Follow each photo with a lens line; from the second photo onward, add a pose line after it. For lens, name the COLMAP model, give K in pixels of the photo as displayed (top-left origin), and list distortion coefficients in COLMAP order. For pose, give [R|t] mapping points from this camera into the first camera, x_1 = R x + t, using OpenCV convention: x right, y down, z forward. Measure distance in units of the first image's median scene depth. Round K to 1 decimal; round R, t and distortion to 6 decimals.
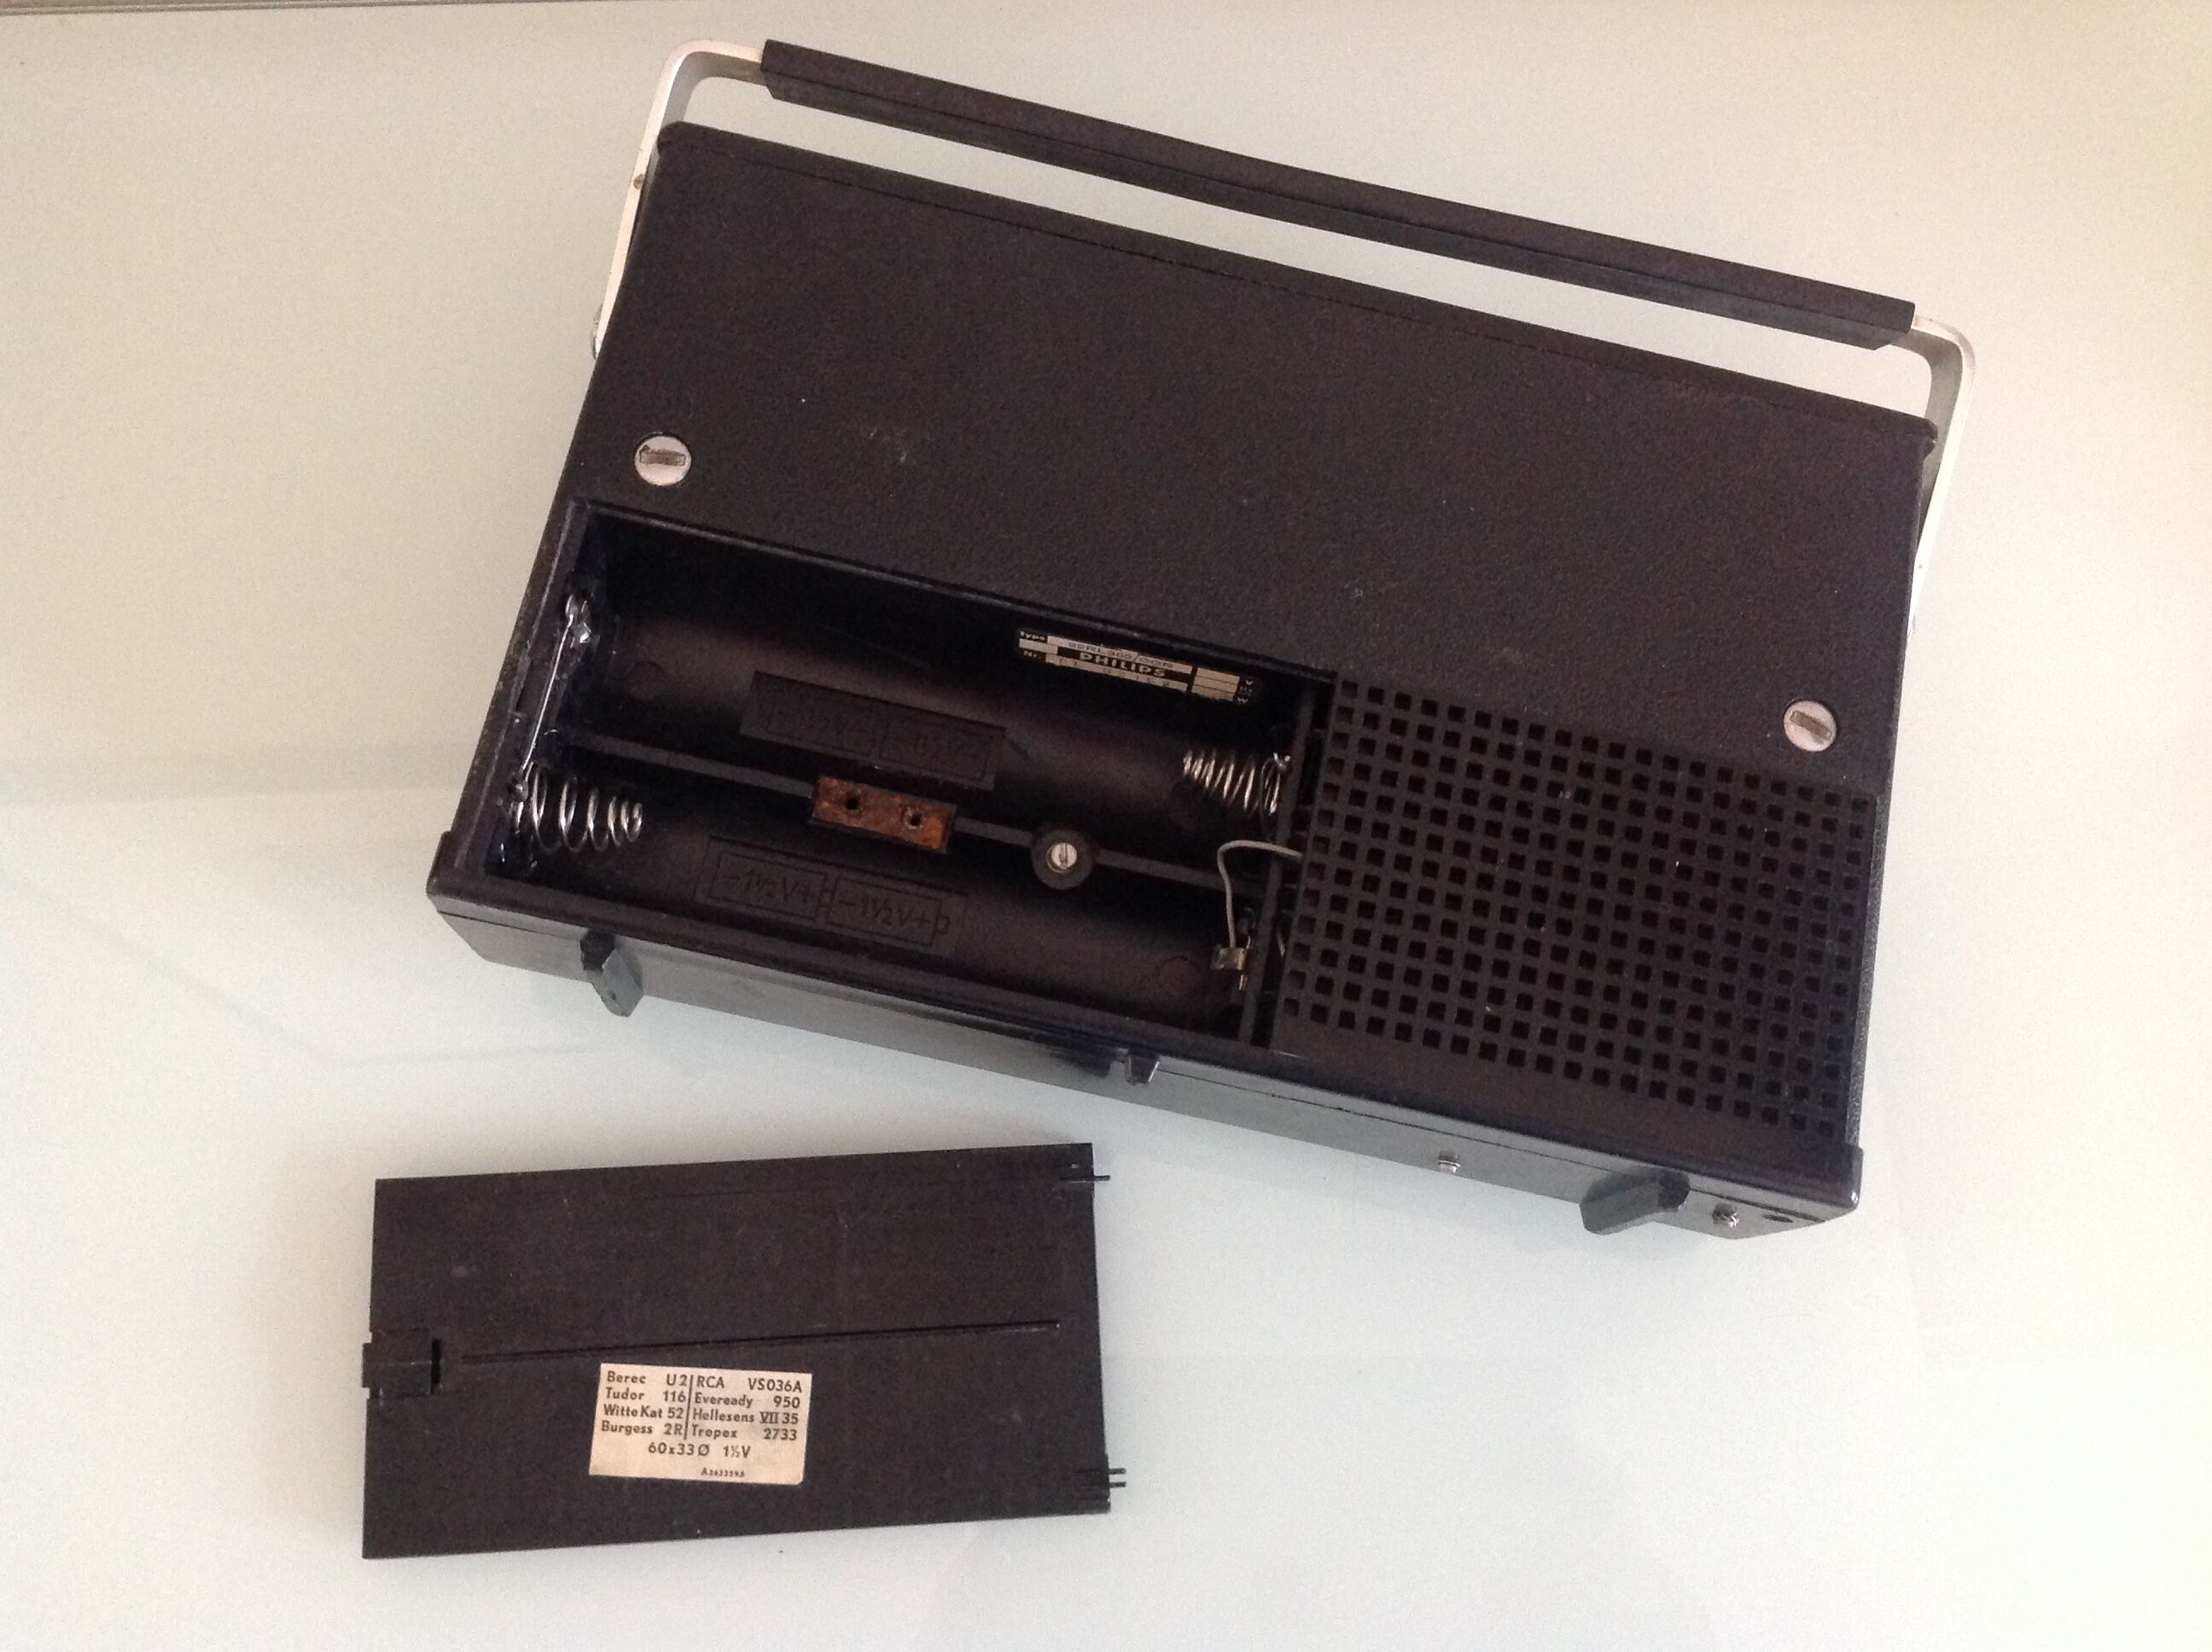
lens RADIAL K [[2216.0, 0, 1106.0], [0, 2216.0, 826.0], [0, 0, 1]] dist [-0.018898, -0.025000]
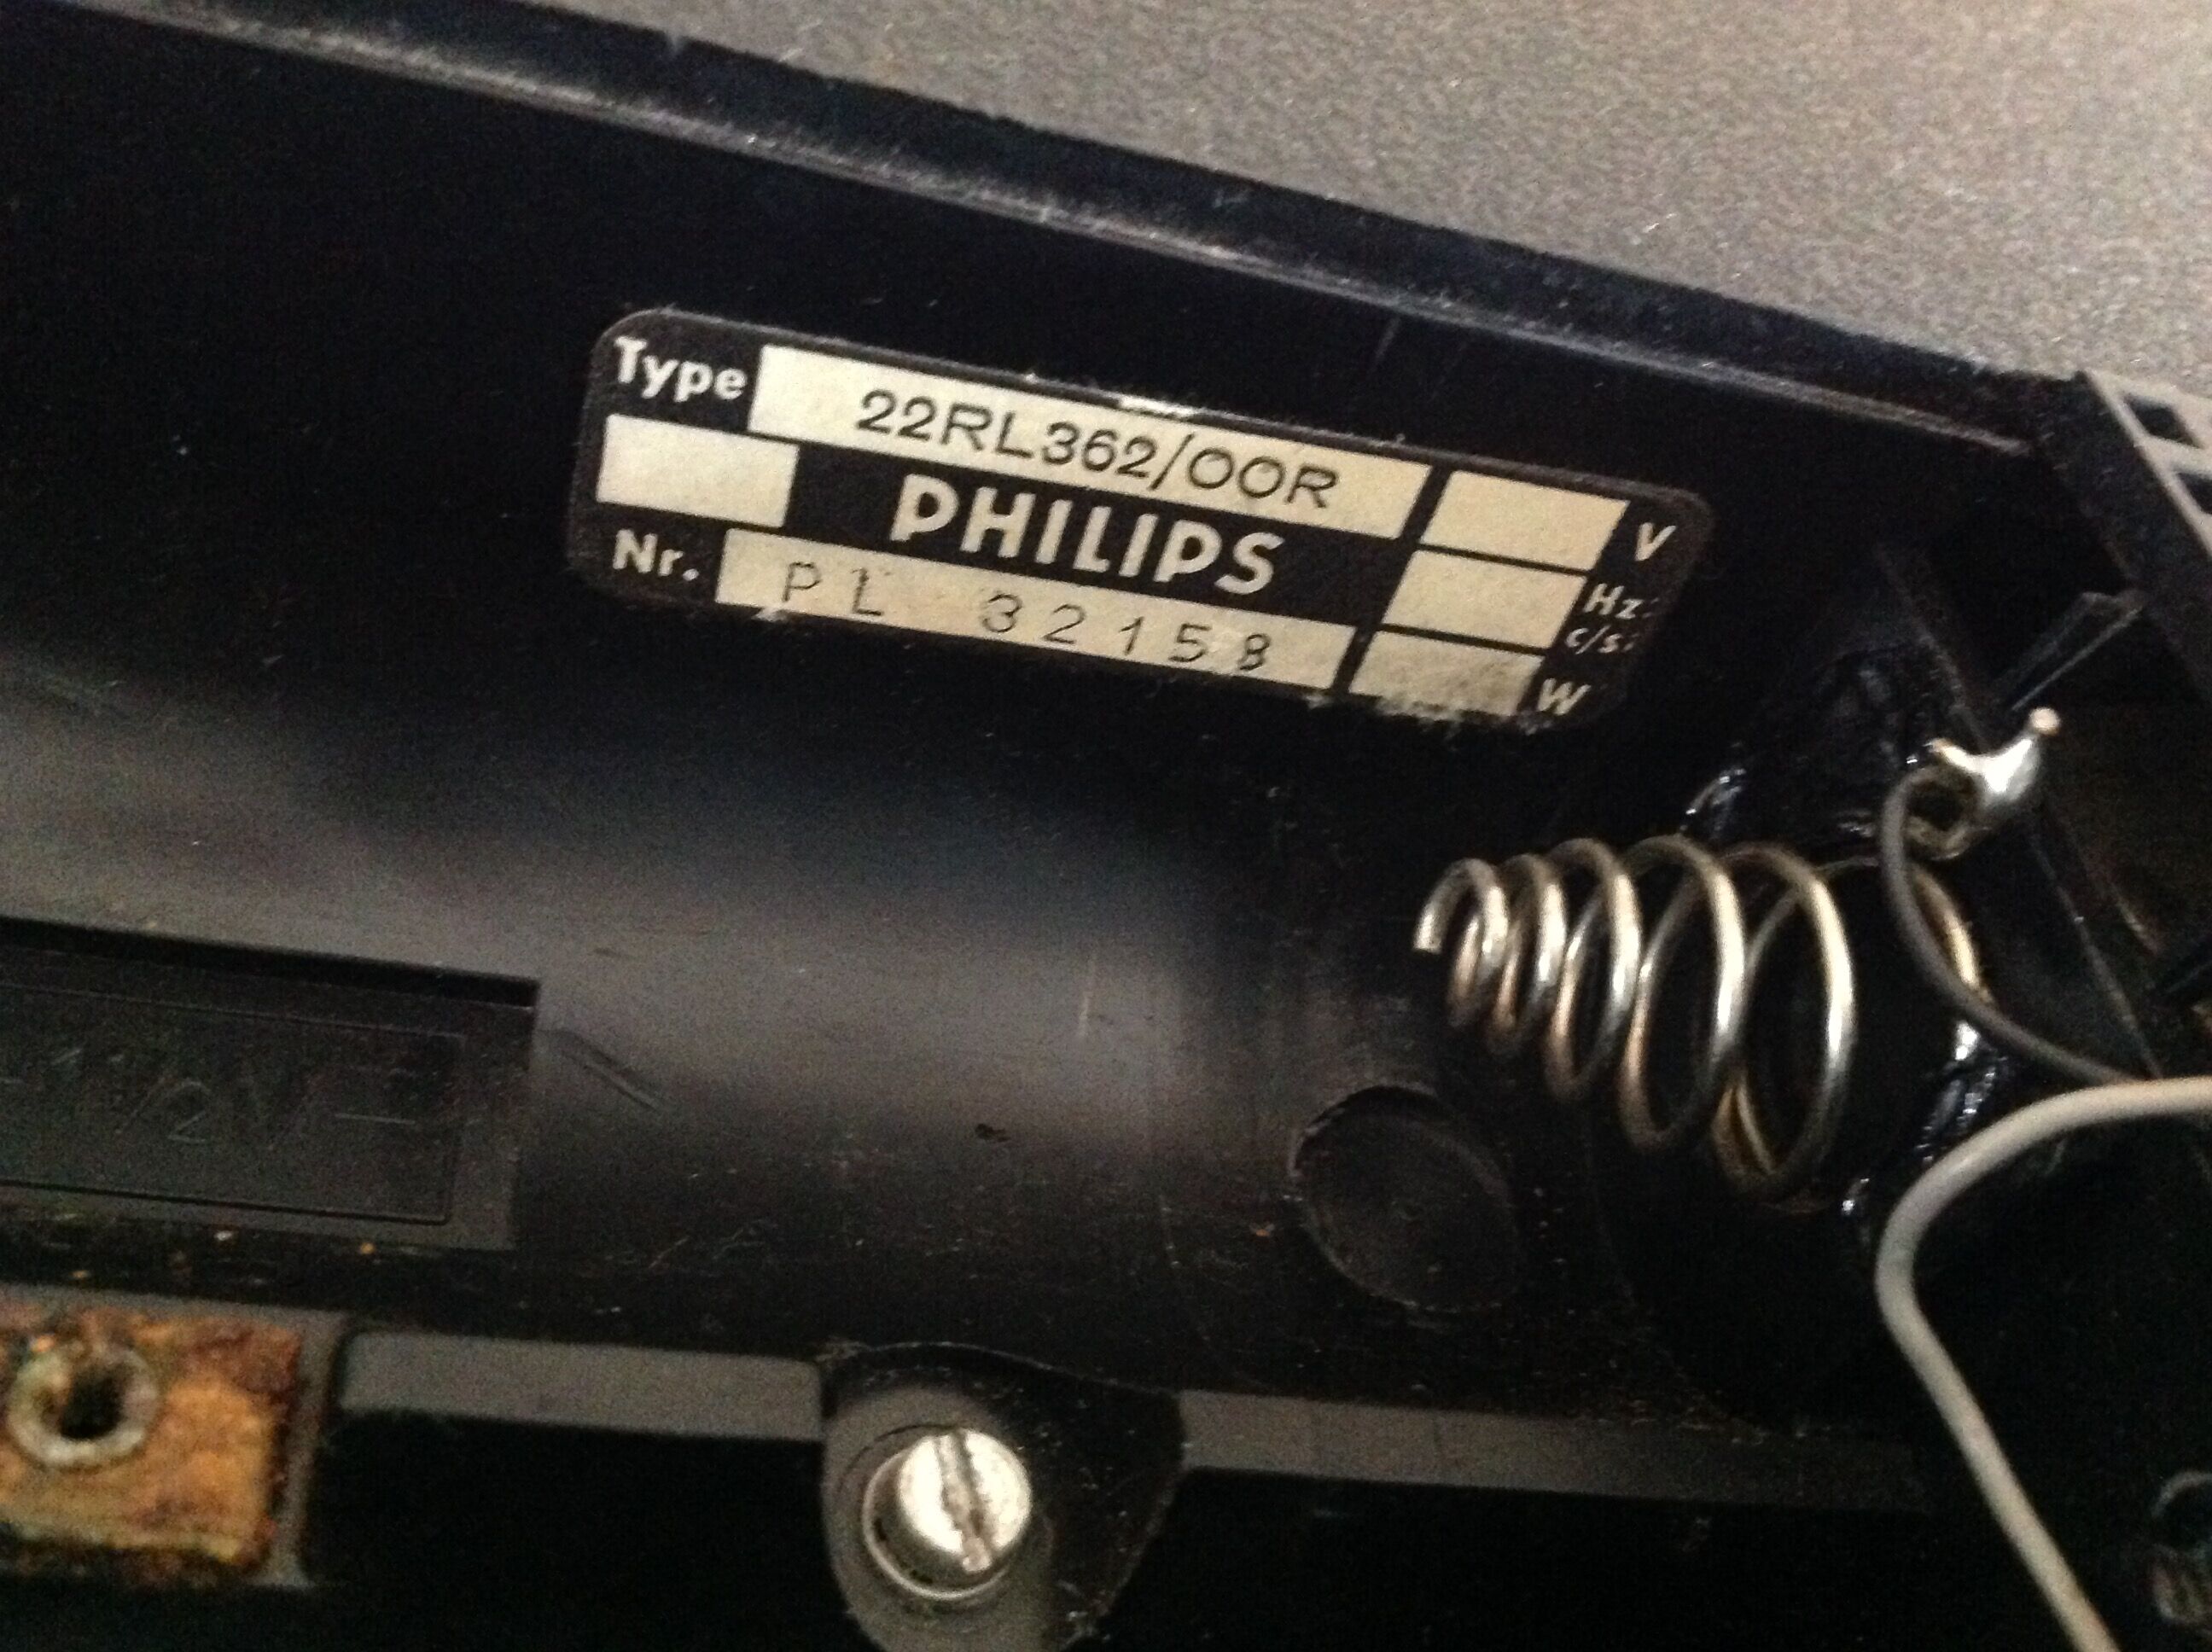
lens RADIAL K [[2216.0, 0, 1106.0], [0, 2216.0, 826.0], [0, 0, 1]] dist [-0.018898, -0.025000]
pose [[0.927802, -0.062571, 0.367787, -0.073481], [0.220897, 0.886584, -0.406415, 0.042104], [-0.300645, 0.458316, 0.836397, 0.824788]]
